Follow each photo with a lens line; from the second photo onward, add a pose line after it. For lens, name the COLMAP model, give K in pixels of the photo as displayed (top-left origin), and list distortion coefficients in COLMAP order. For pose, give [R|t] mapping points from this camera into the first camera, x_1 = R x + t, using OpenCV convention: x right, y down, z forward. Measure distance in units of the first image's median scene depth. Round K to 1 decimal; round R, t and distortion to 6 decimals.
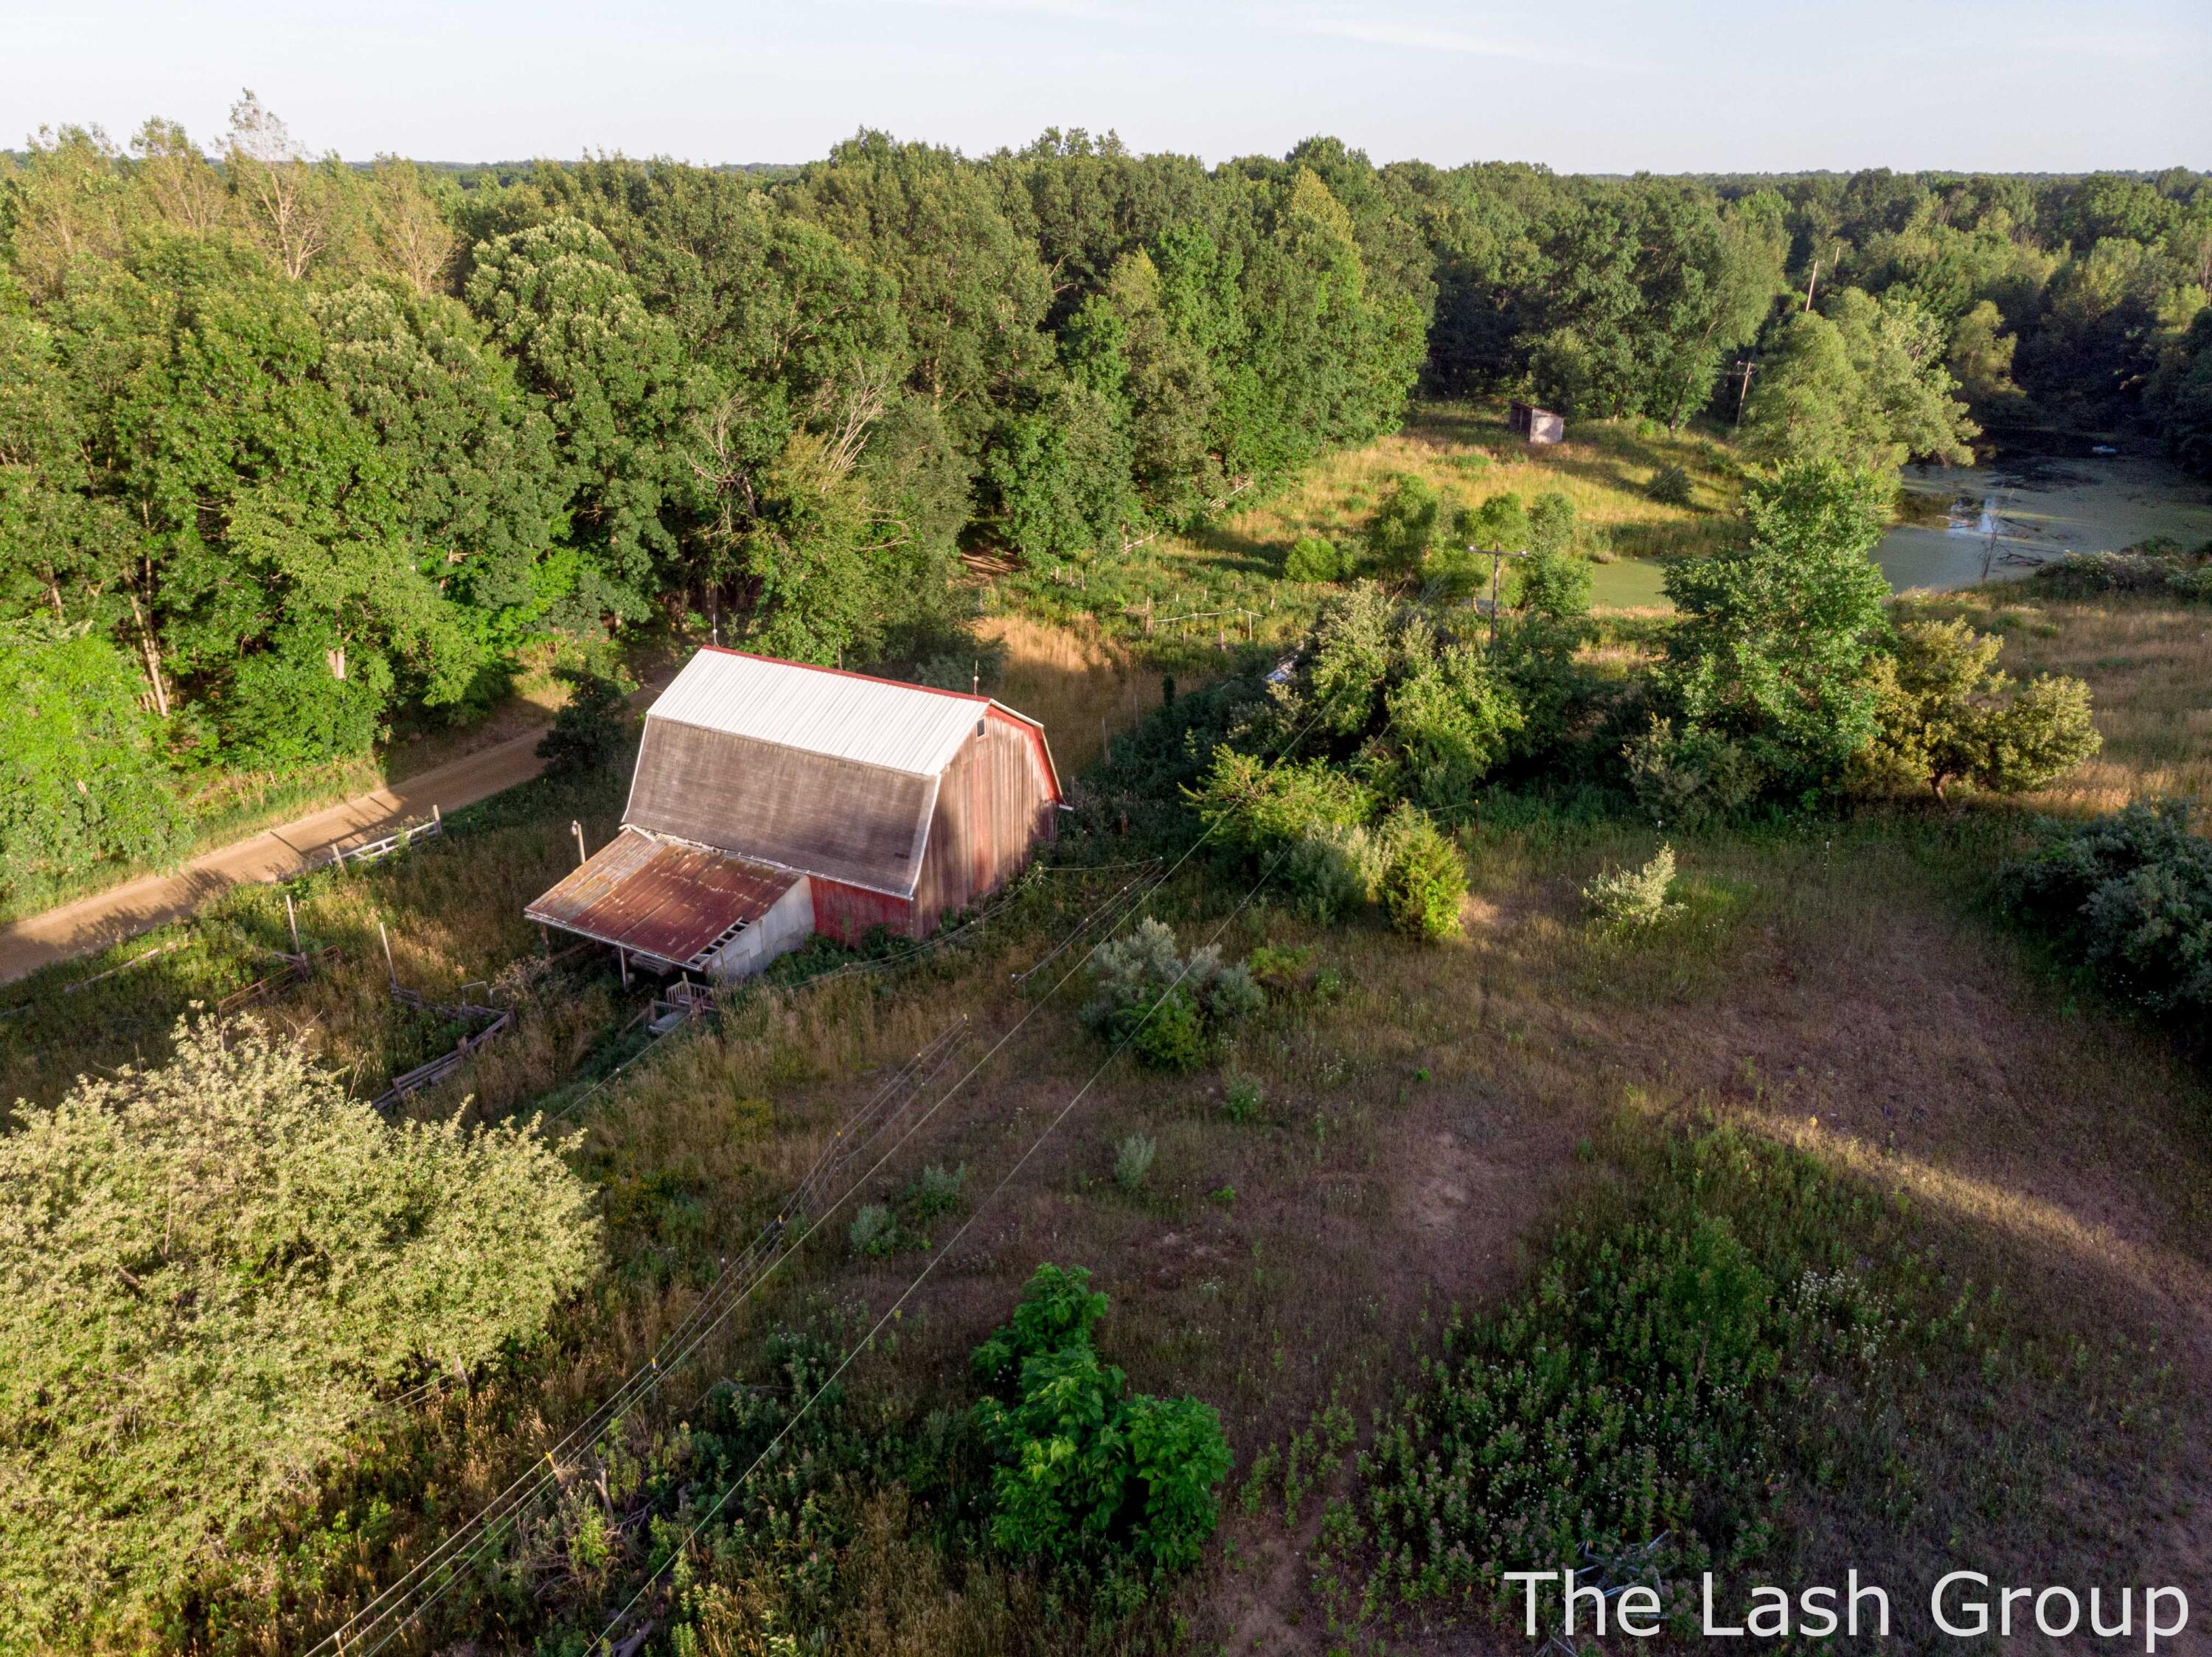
lens RADIAL K [[1600.9, 0, 1120.1], [0, 1600.9, 819.2], [0, 0, 1]] dist [0.020374, 0.004955]
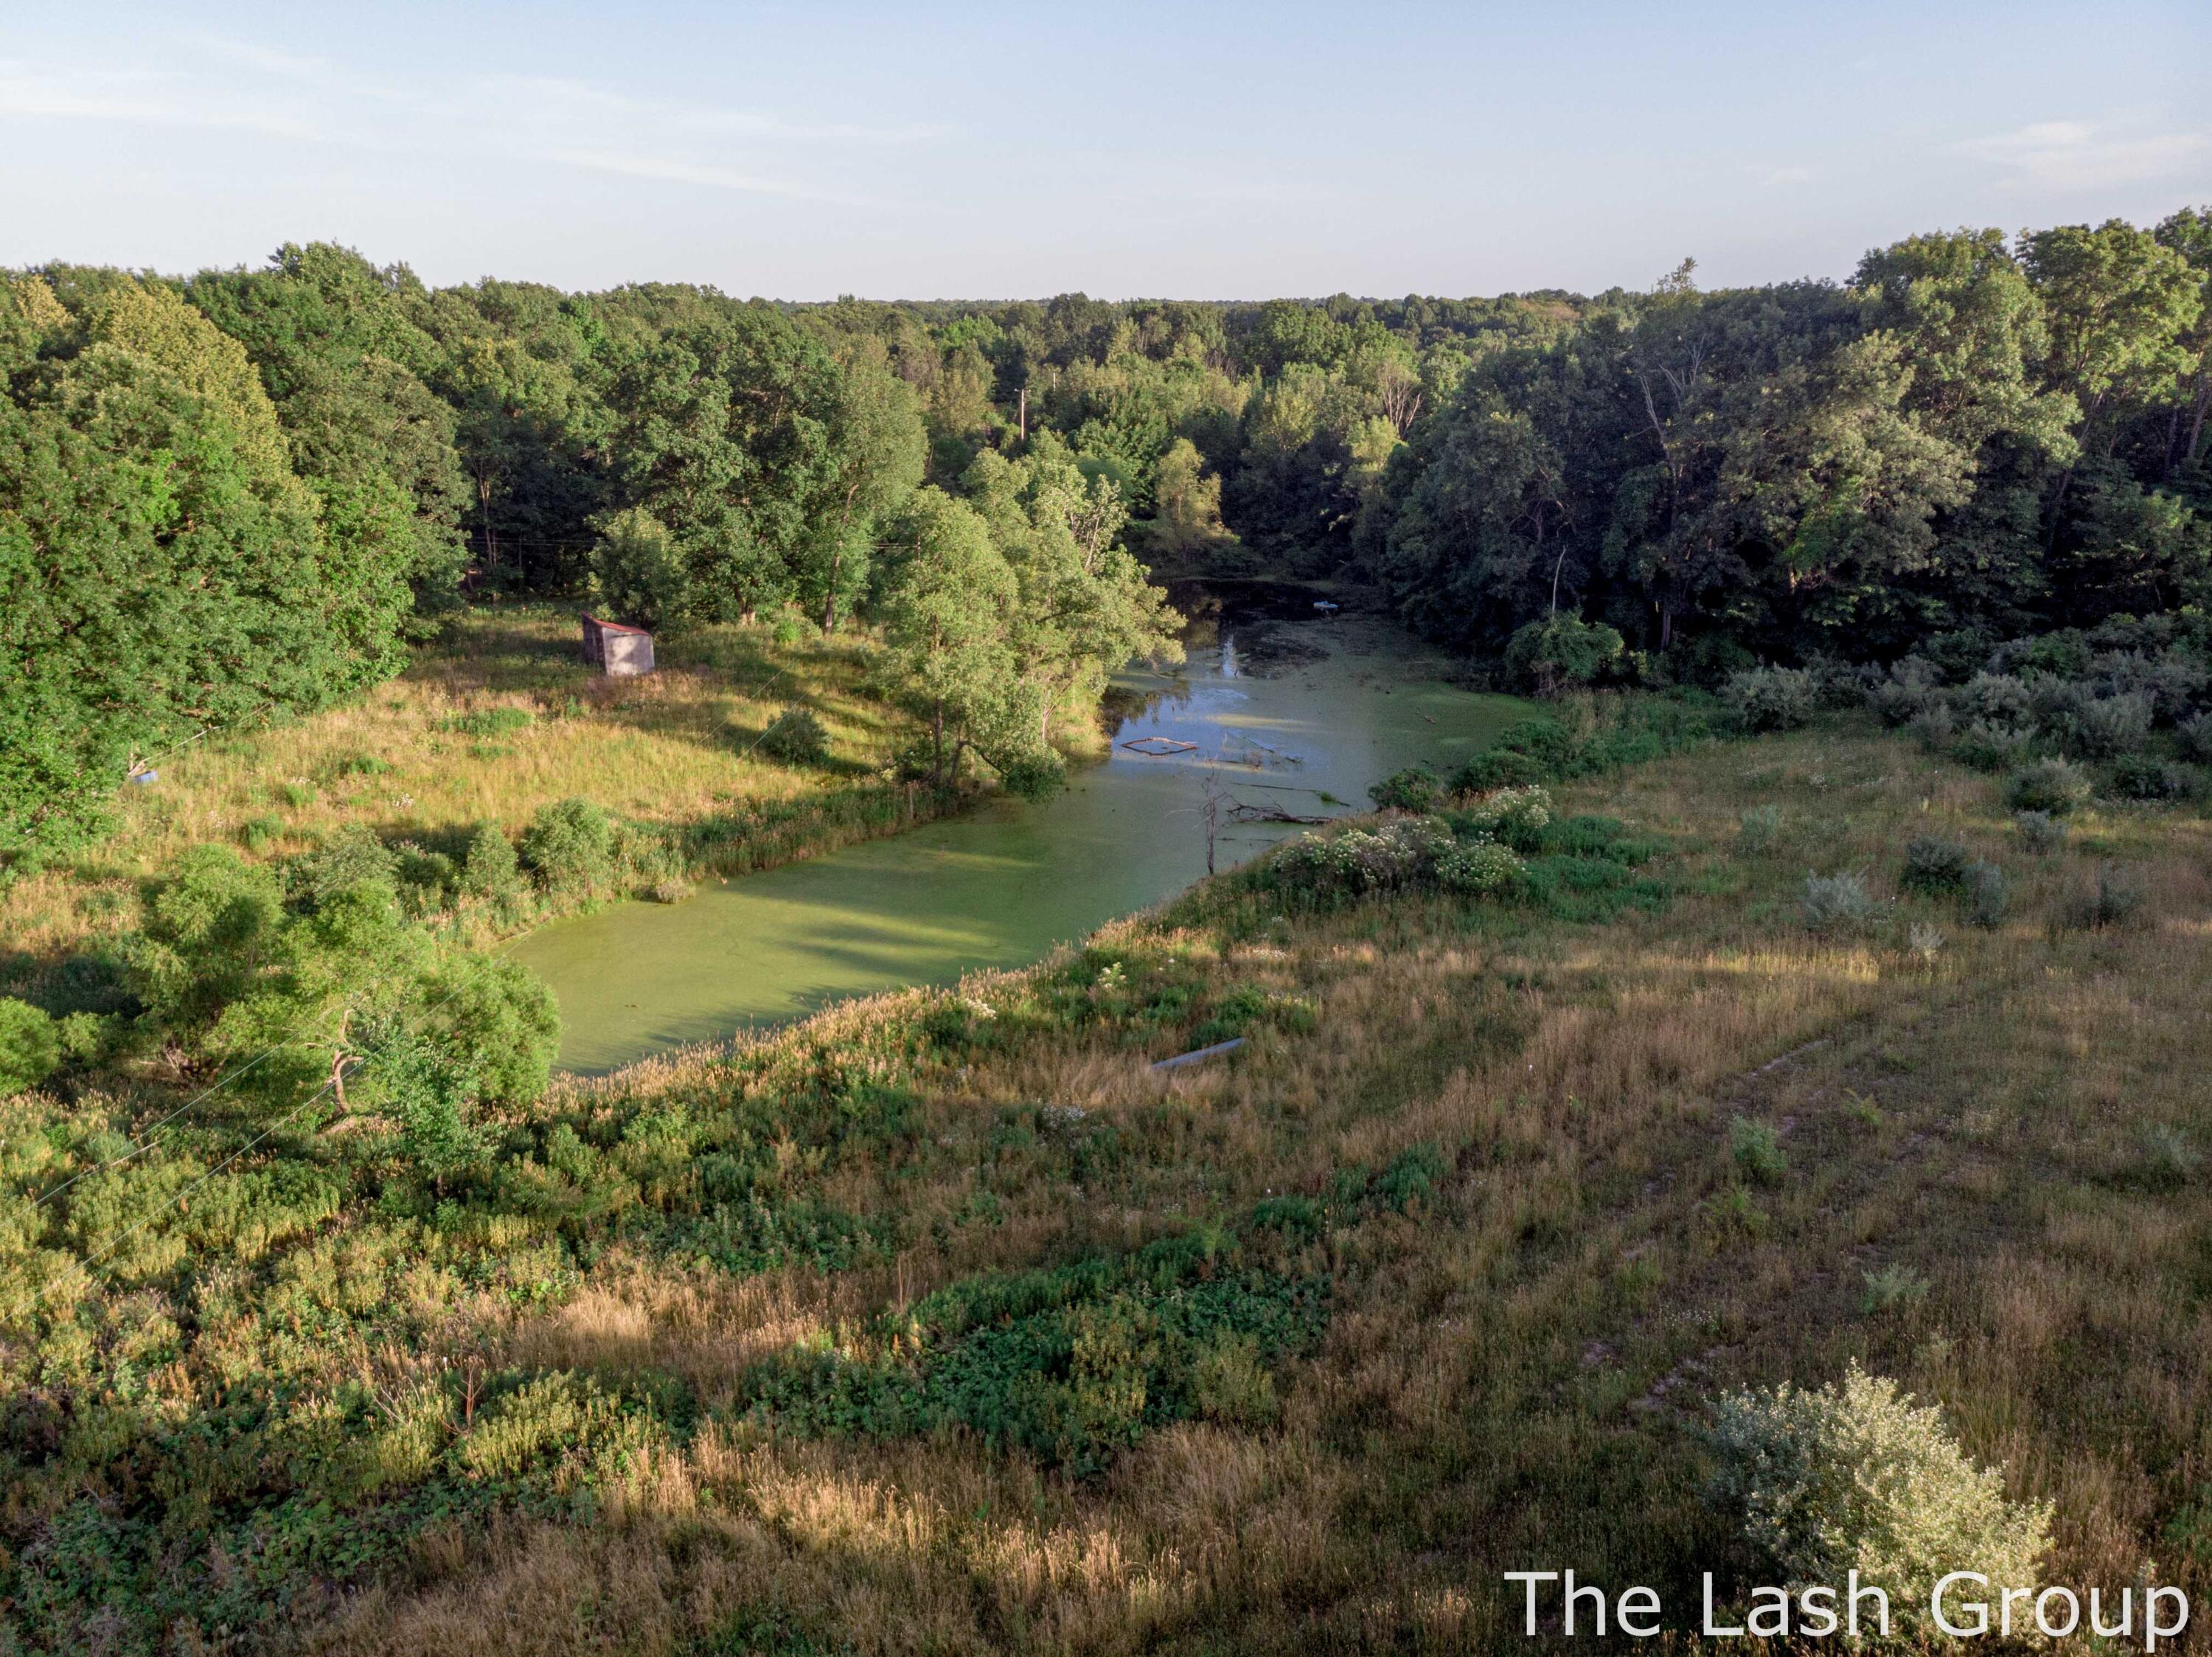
lens RADIAL K [[1600.9, 0, 1101.4], [0, 1600.9, 839.0], [0, 0, 1]] dist [0.020374, 0.004955]
pose [[0.918681, -0.130935, 0.372667, 0.175177], [0.152528, 0.987876, -0.028921, -0.107504], [-0.364362, 0.083411, 0.927514, 0.278465]]
